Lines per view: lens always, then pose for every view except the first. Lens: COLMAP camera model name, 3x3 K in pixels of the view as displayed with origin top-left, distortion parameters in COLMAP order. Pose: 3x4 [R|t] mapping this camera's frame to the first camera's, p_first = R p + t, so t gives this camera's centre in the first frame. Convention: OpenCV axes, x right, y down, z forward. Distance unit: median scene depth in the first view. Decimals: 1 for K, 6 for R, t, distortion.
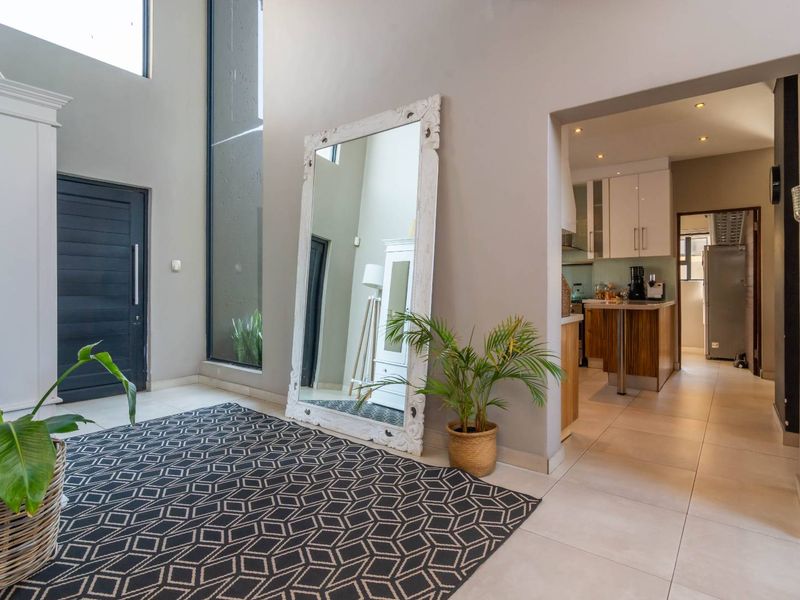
lens RADIAL K [[442.1, 0, 410.7], [0, 442.1, 290.0], [0, 0, 1]] dist [-0.003611, 0.004572]
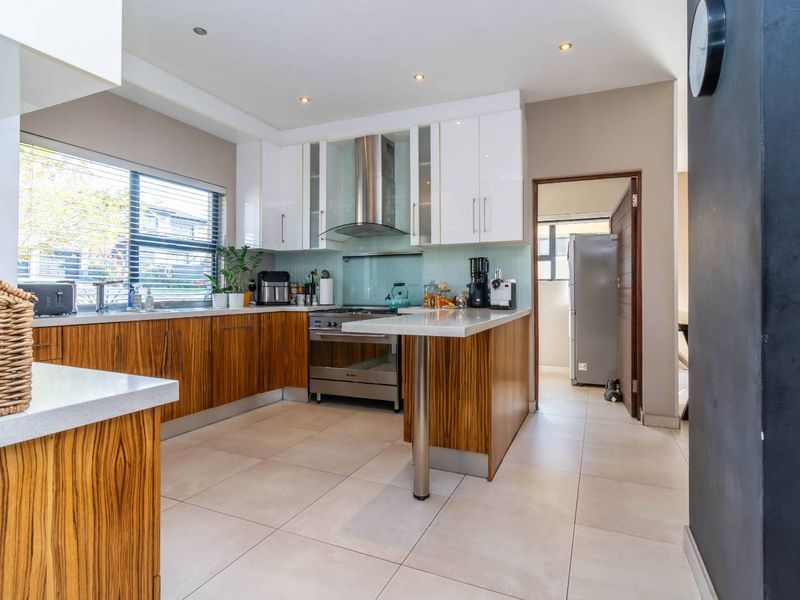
lens RADIAL K [[442.1, 0, 410.2], [0, 442.1, 289.8], [0, 0, 1]] dist [-0.003611, 0.004572]
pose [[0.973343, 0.002706, 0.229337, 0.259017], [-0.002001, 0.999993, -0.003307, -0.002722], [-0.229344, 0.002760, 0.973342, 0.376024]]
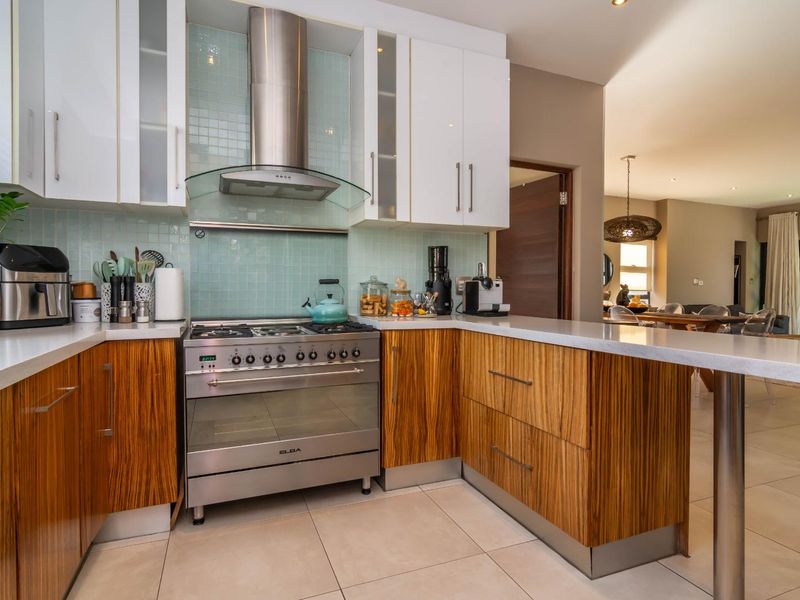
lens RADIAL K [[442.1, 0, 408.1], [0, 442.1, 297.6], [0, 0, 1]] dist [-0.003611, 0.004572]
pose [[0.520516, -0.014216, 0.853733, 0.074526], [0.000061, 0.999862, 0.016612, -0.005022], [-0.853852, -0.008595, 0.520445, 0.780233]]
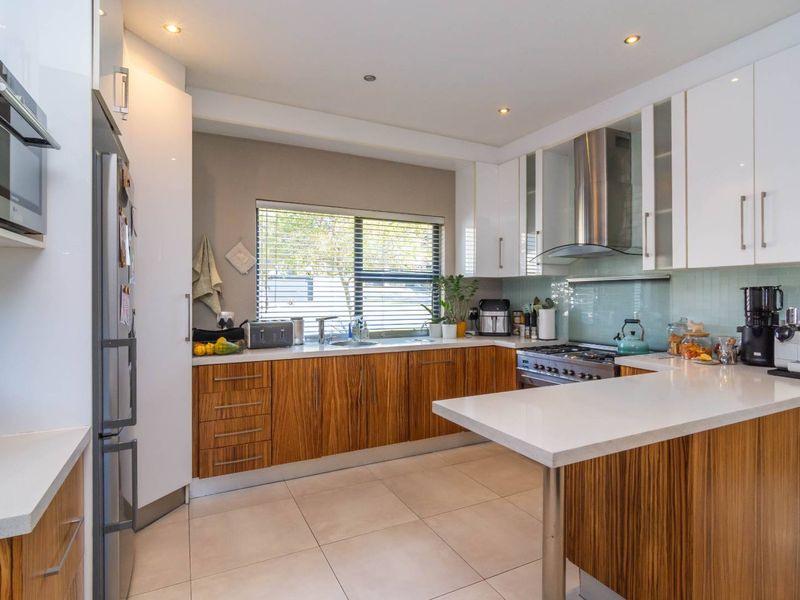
lens RADIAL K [[442.1, 0, 404.7], [0, 442.1, 295.0], [0, 0, 1]] dist [-0.003611, 0.004572]
pose [[0.892981, 0.002401, -0.450088, 0.400213], [-0.001419, 0.999996, 0.002520, -0.046321], [0.450092, -0.001612, 0.892981, 0.473281]]
